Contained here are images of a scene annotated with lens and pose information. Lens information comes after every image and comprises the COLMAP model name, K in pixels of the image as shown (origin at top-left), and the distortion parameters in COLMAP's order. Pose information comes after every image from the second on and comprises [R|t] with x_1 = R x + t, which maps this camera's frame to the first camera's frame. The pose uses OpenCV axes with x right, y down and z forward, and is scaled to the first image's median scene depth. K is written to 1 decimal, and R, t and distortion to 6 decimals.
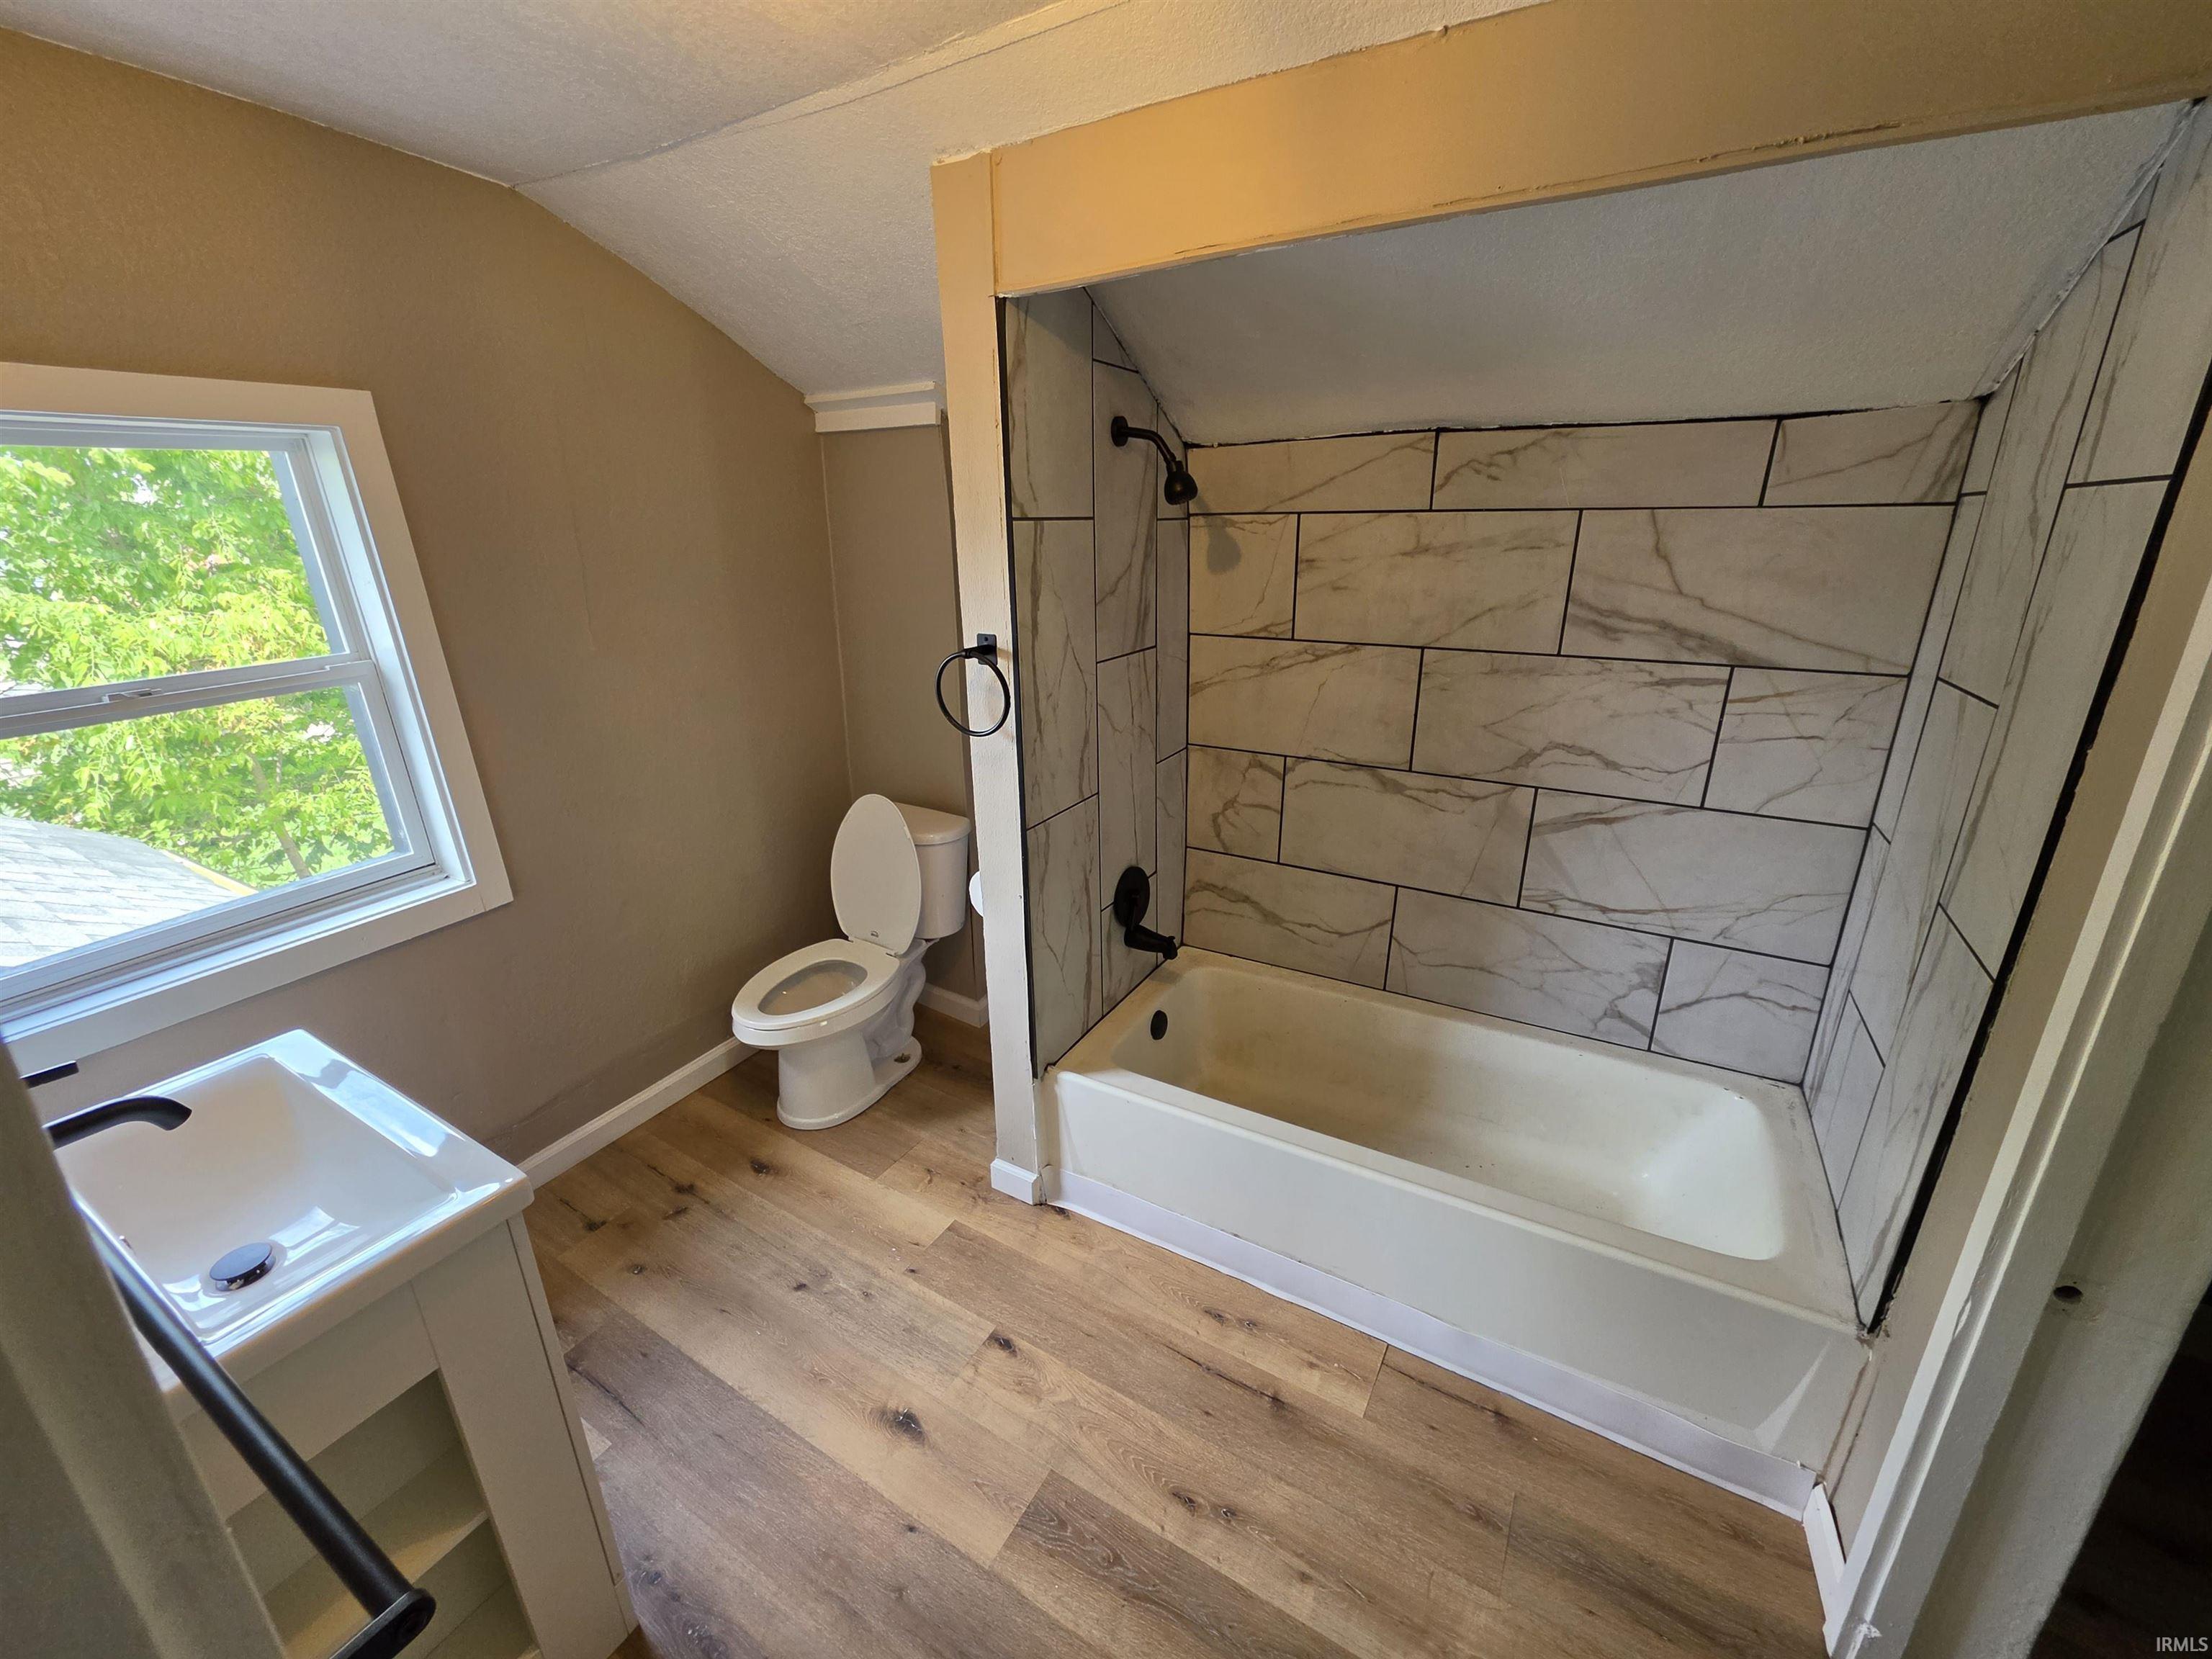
lens RADIAL K [[894.5, 0, 1098.1], [0, 894.5, 837.0], [0, 0, 1]] dist [0.000097, -0.000142]
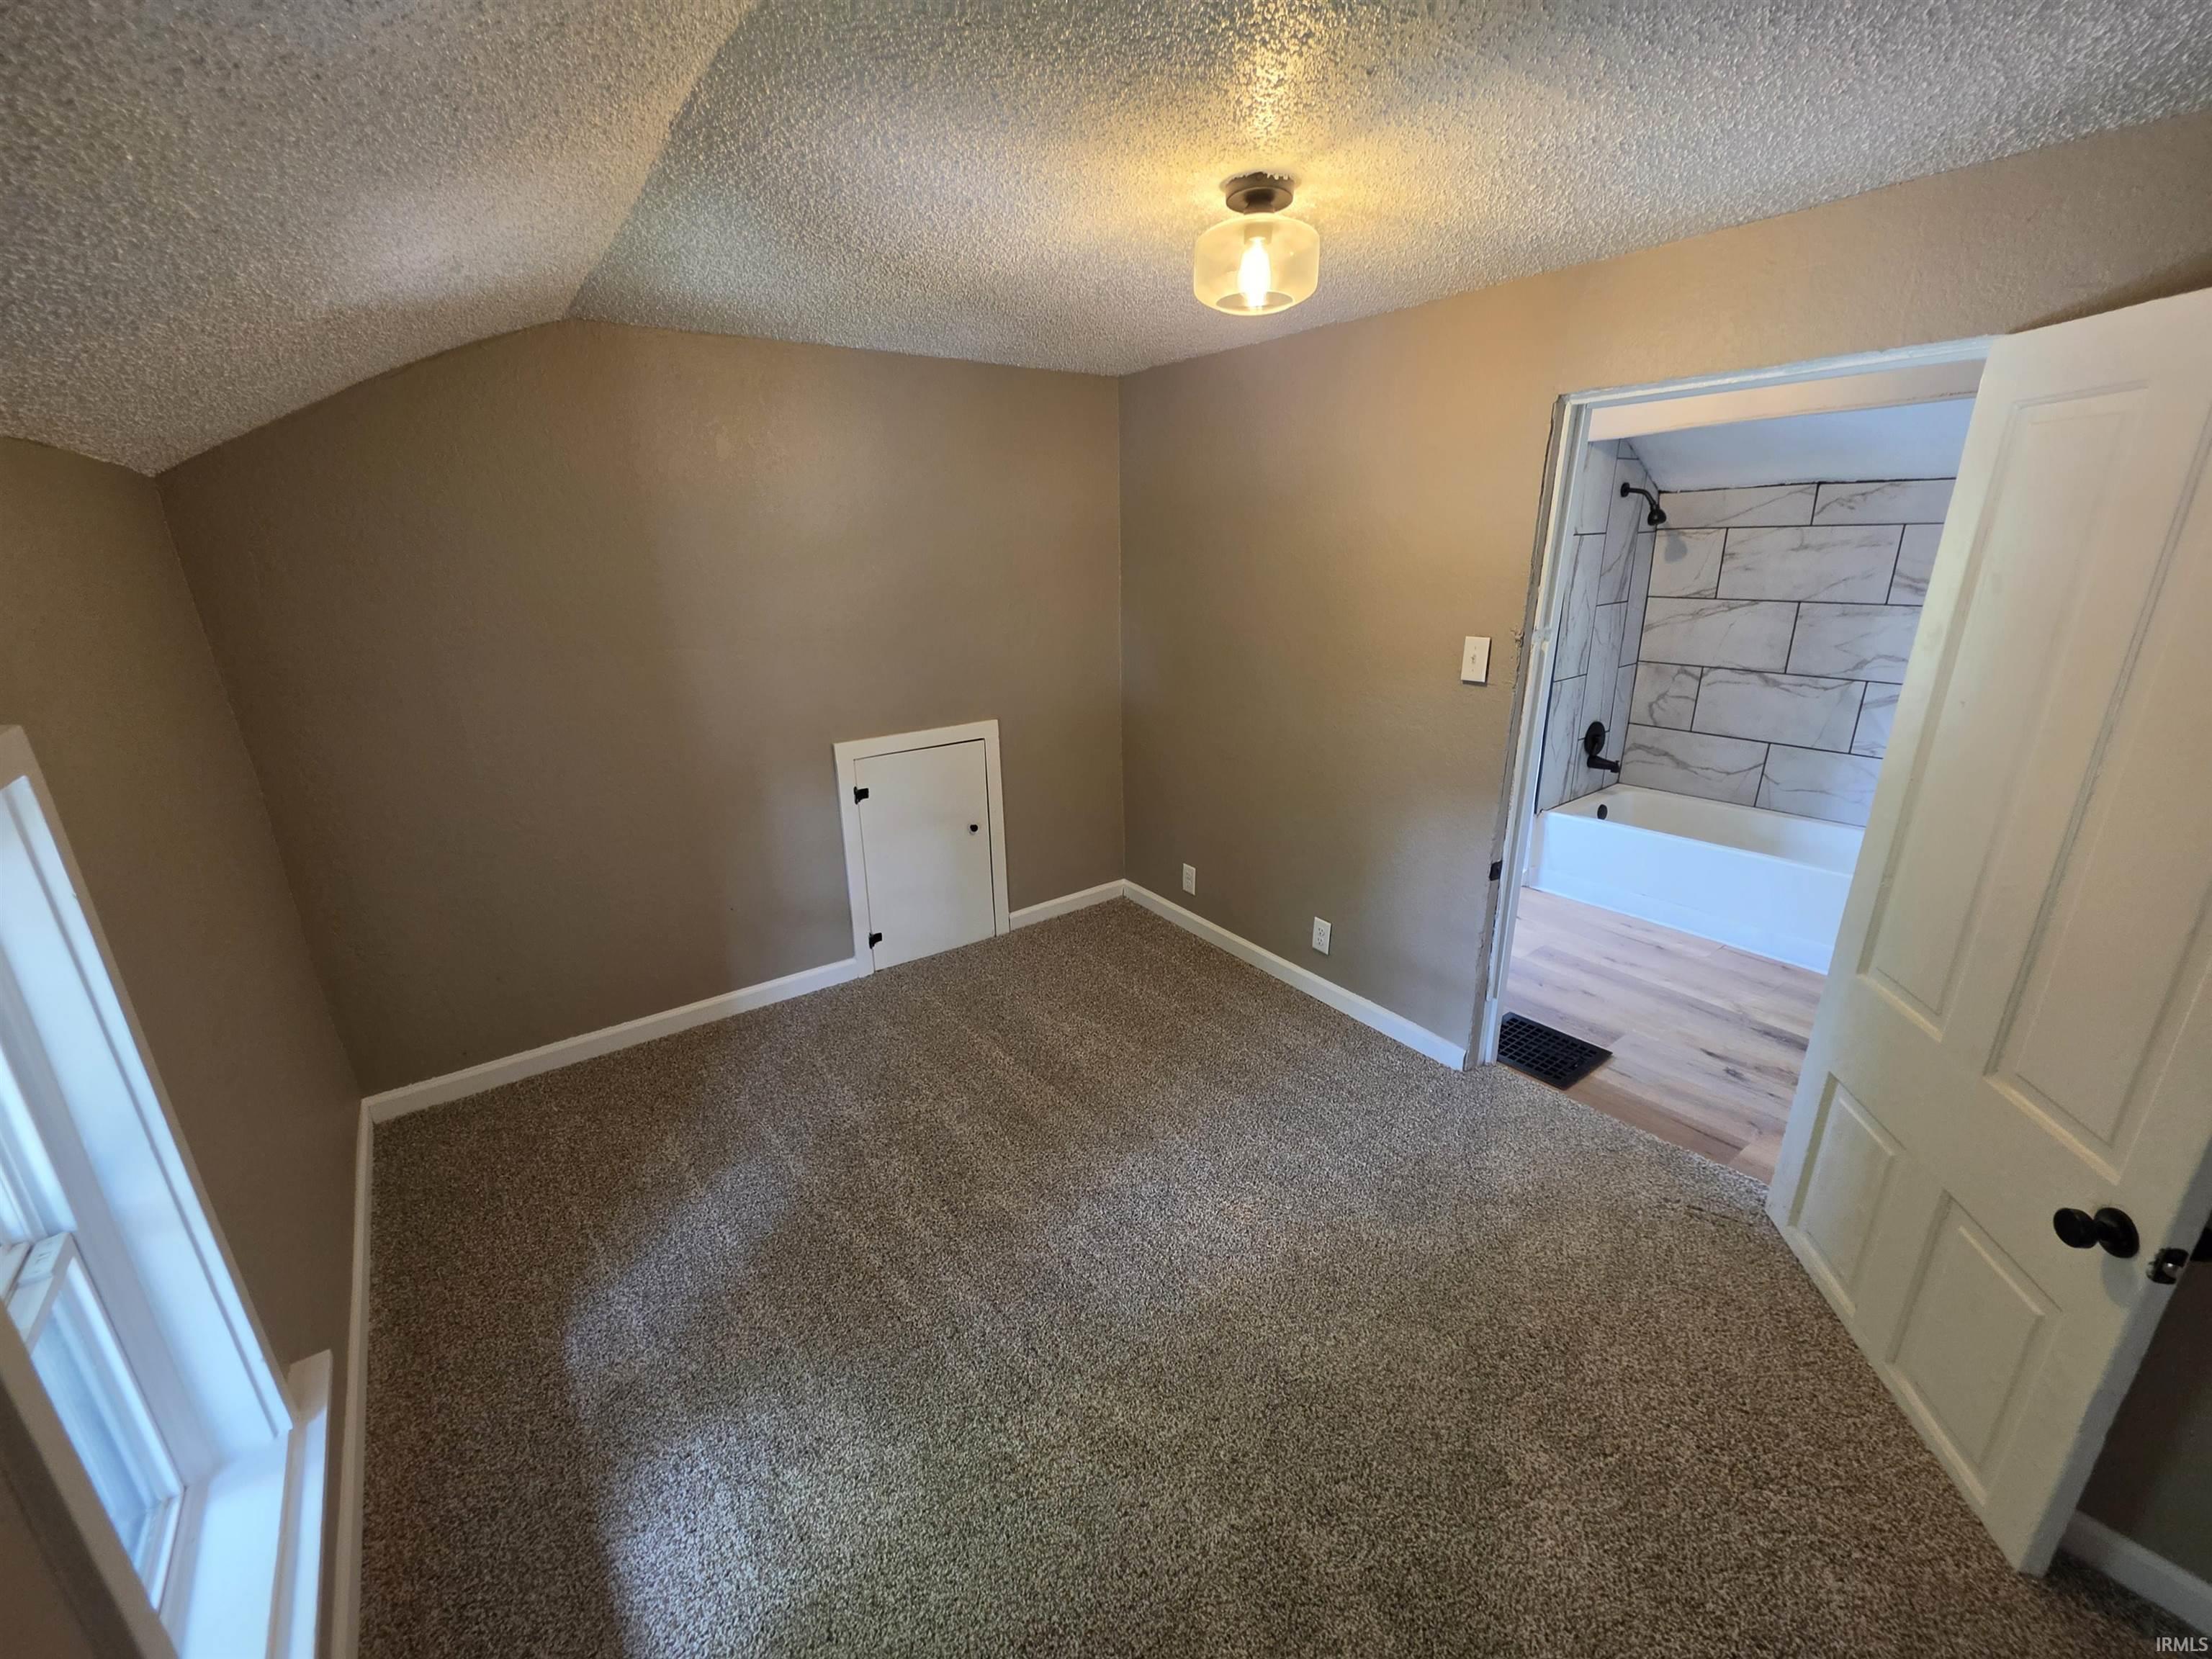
lens RADIAL K [[887.7, 0, 1108.3], [0, 887.7, 832.7], [0, 0, 1]] dist [-0.000625, 0.000027]
pose [[0.921103, 0.110973, -0.373168, -0.201767], [-0.115609, 0.993244, 0.010012, 0.398082], [0.371758, 0.033919, 0.927710, -1.171665]]
